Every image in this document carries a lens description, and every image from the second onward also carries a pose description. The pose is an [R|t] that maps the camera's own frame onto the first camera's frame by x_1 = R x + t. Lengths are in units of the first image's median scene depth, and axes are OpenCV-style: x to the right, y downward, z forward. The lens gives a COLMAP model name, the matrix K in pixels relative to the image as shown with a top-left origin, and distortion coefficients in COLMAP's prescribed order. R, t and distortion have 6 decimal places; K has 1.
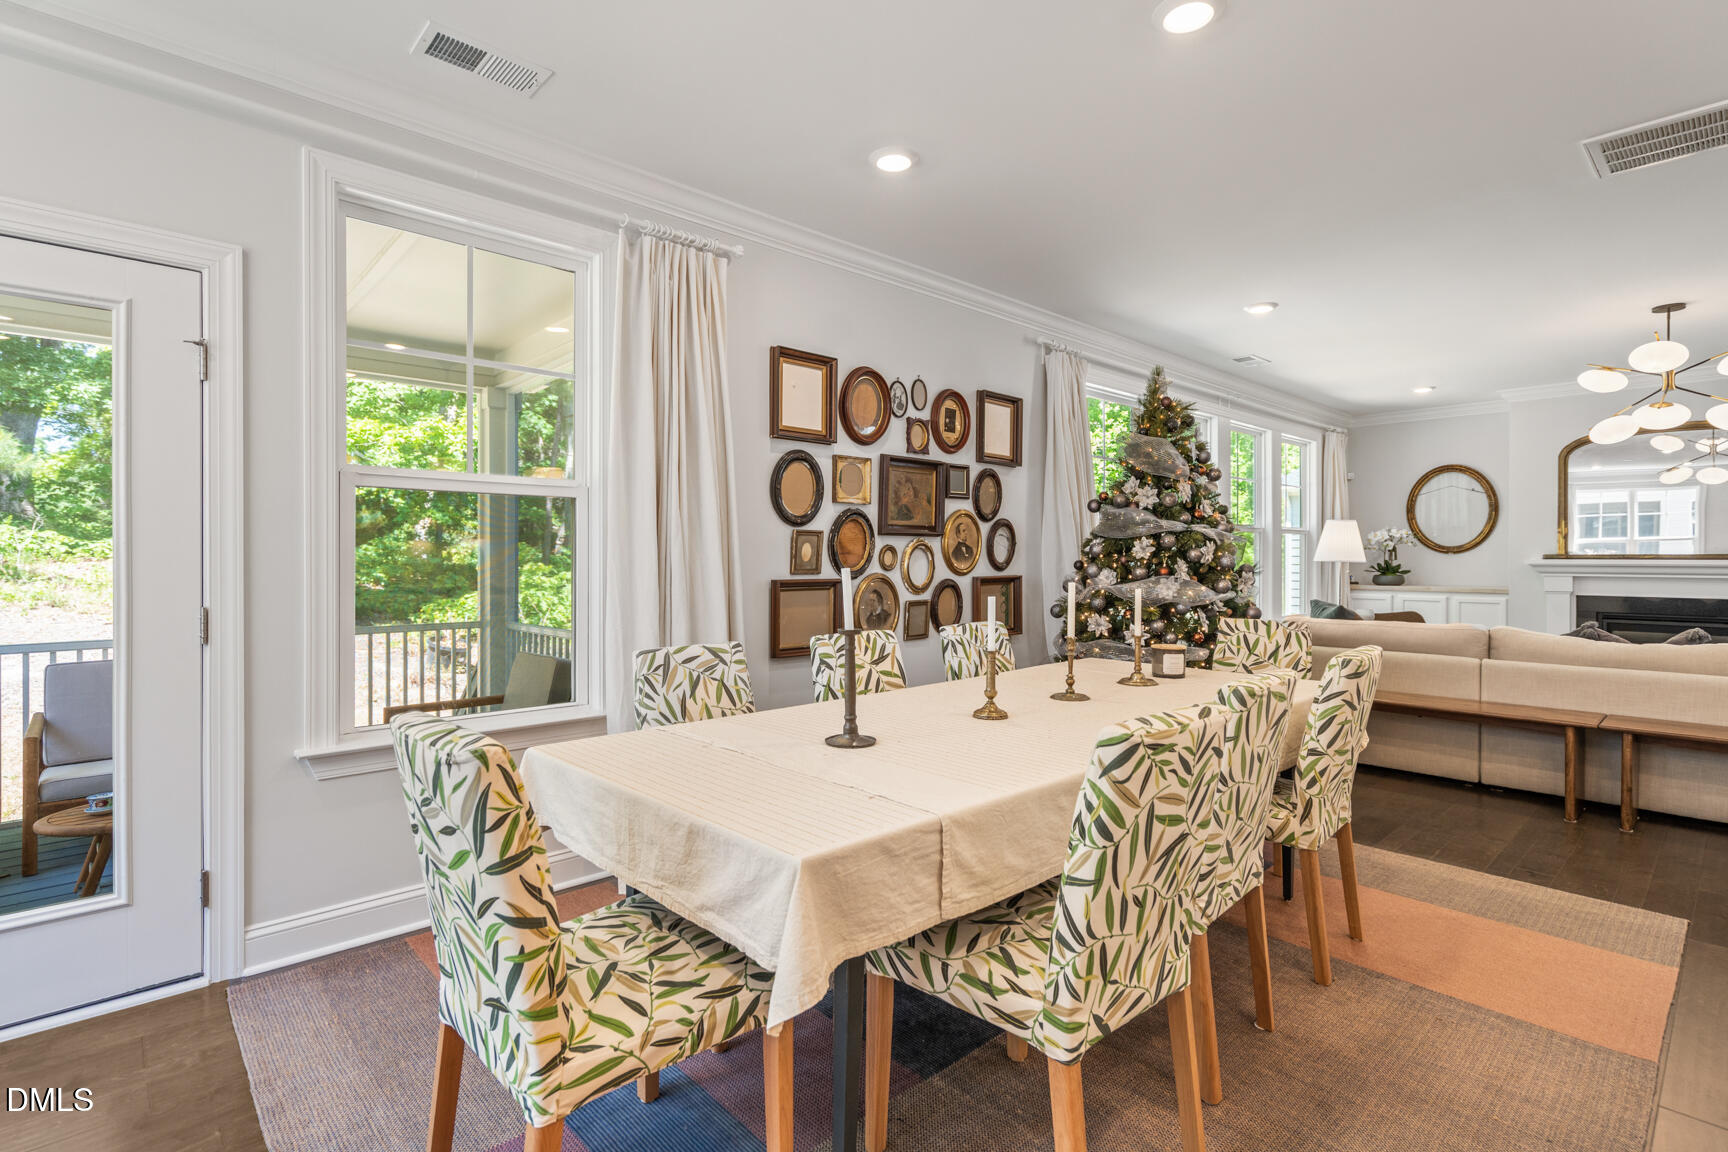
lens RADIAL K [[845.0, 0, 865.6], [0, 845.0, 552.7], [0, 0, 1]] dist [0.002610, 0.000151]
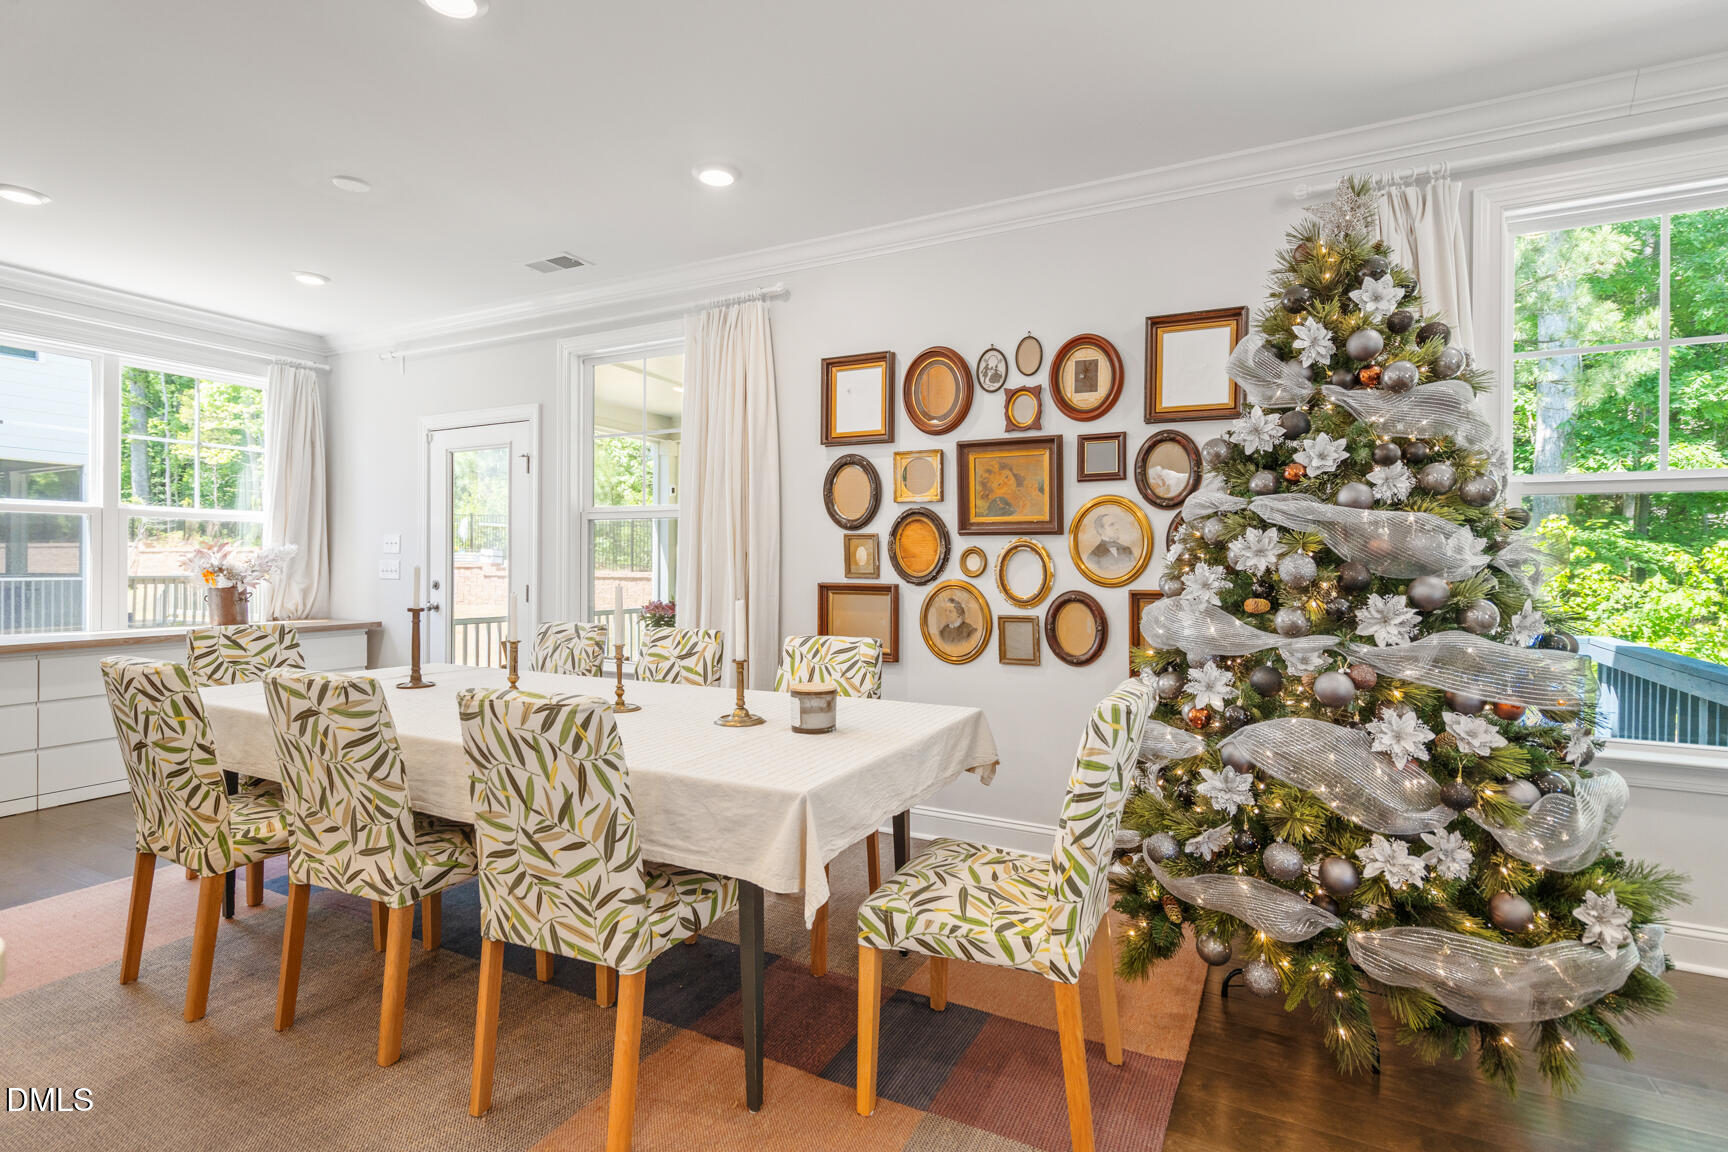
lens RADIAL K [[845.0, 0, 865.6], [0, 845.0, 552.7], [0, 0, 1]] dist [0.002610, 0.000151]
pose [[0.324444, -0.012915, -0.945817, 0.844011], [-0.000726, 0.999903, -0.013903, 0.009125], [0.945905, 0.005198, 0.324403, 0.667580]]
